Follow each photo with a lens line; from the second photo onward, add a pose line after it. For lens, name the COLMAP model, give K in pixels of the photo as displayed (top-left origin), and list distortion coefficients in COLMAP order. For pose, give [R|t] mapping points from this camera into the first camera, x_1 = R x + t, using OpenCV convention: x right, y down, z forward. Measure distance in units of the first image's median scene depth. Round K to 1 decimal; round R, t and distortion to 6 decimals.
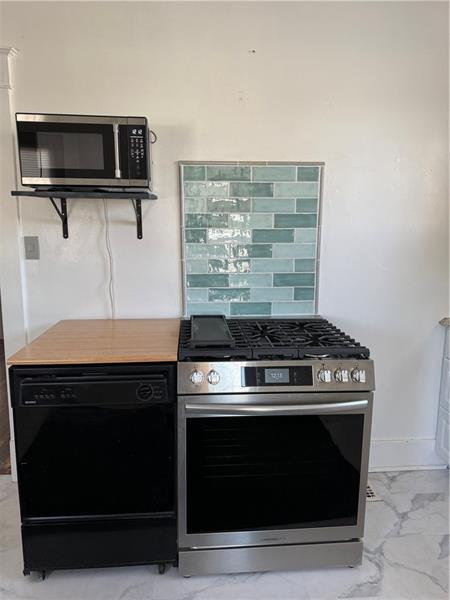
lens RADIAL K [[422.8, 0, 224.1], [0, 422.8, 298.7], [0, 0, 1]] dist [0.063112, -0.069235]
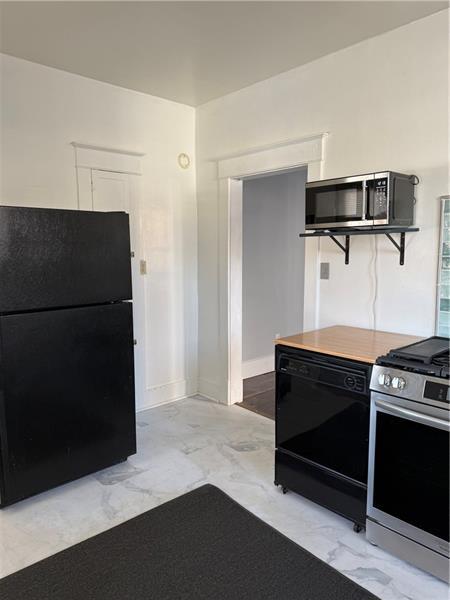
lens RADIAL K [[422.8, 0, 227.0], [0, 422.8, 302.7], [0, 0, 1]] dist [0.063112, -0.069235]
pose [[0.630001, 0.087201, -0.771683, 0.427183], [-0.115472, 0.993148, 0.017956, -0.003866], [0.767962, 0.077796, 0.635754, -0.115674]]
